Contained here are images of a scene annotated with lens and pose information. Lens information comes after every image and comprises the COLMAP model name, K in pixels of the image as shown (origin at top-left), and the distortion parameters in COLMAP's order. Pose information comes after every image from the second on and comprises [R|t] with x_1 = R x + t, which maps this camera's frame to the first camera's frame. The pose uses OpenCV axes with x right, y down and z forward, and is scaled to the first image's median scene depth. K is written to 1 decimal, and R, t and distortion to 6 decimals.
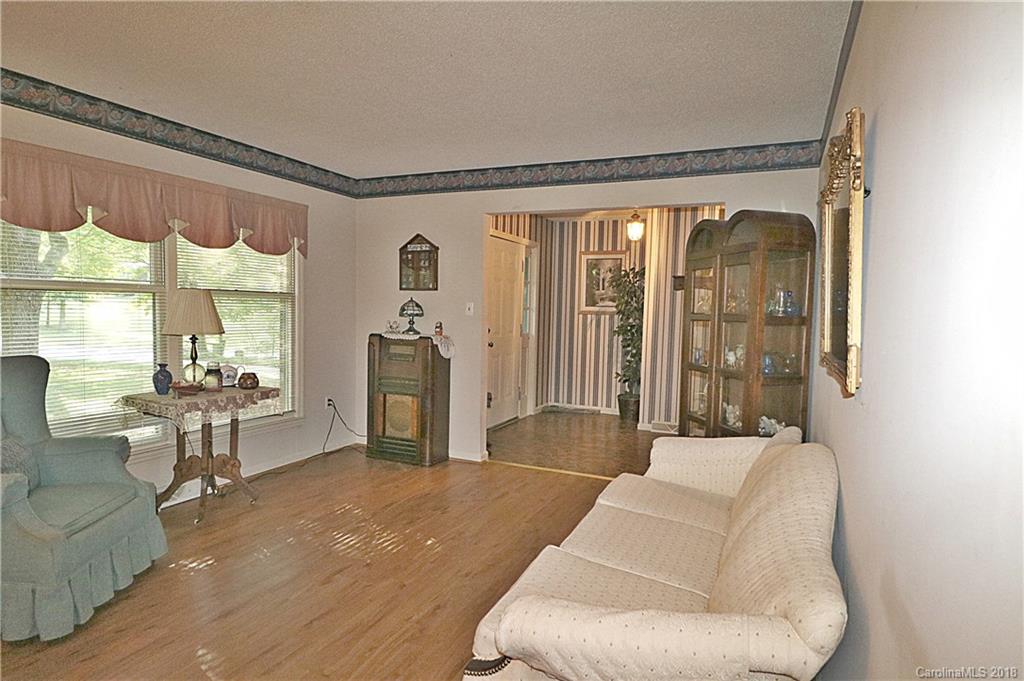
lens RADIAL K [[575.7, 0, 512.2], [0, 575.7, 340.2], [0, 0, 1]] dist [-0.002560, -0.000335]
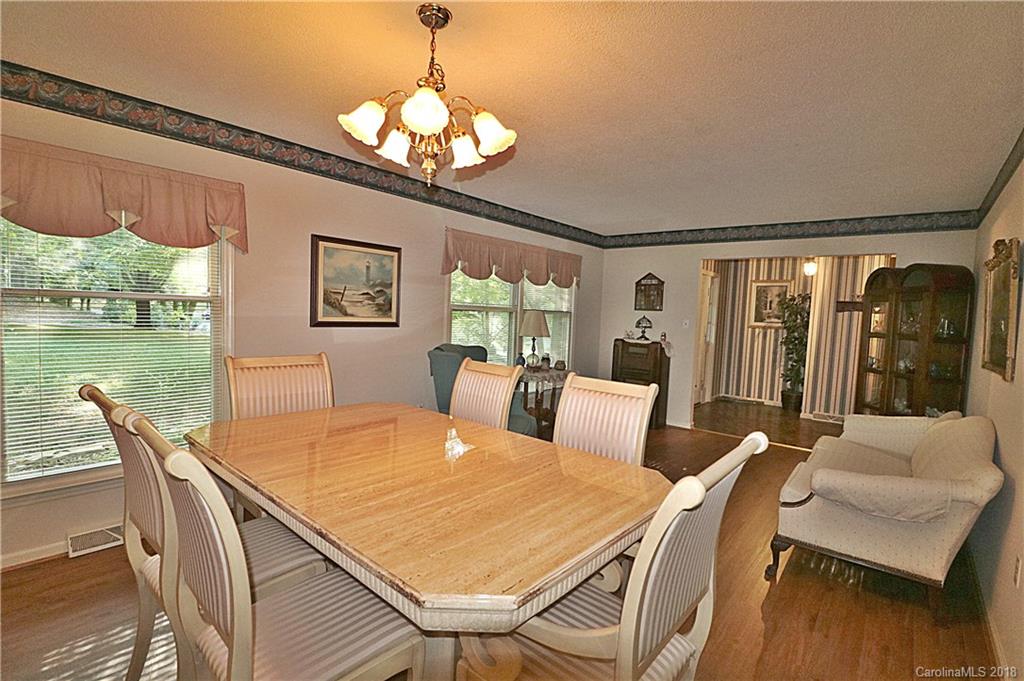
lens RADIAL K [[476.3, 0, 511.3], [0, 476.3, 342.0], [0, 0, 1]] dist [-0.008360, -0.005996]
pose [[0.963869, 0.032821, -0.264348, -0.176328], [-0.033395, 0.999440, 0.002324, 0.003585], [0.264276, 0.006588, 0.964425, -0.280166]]
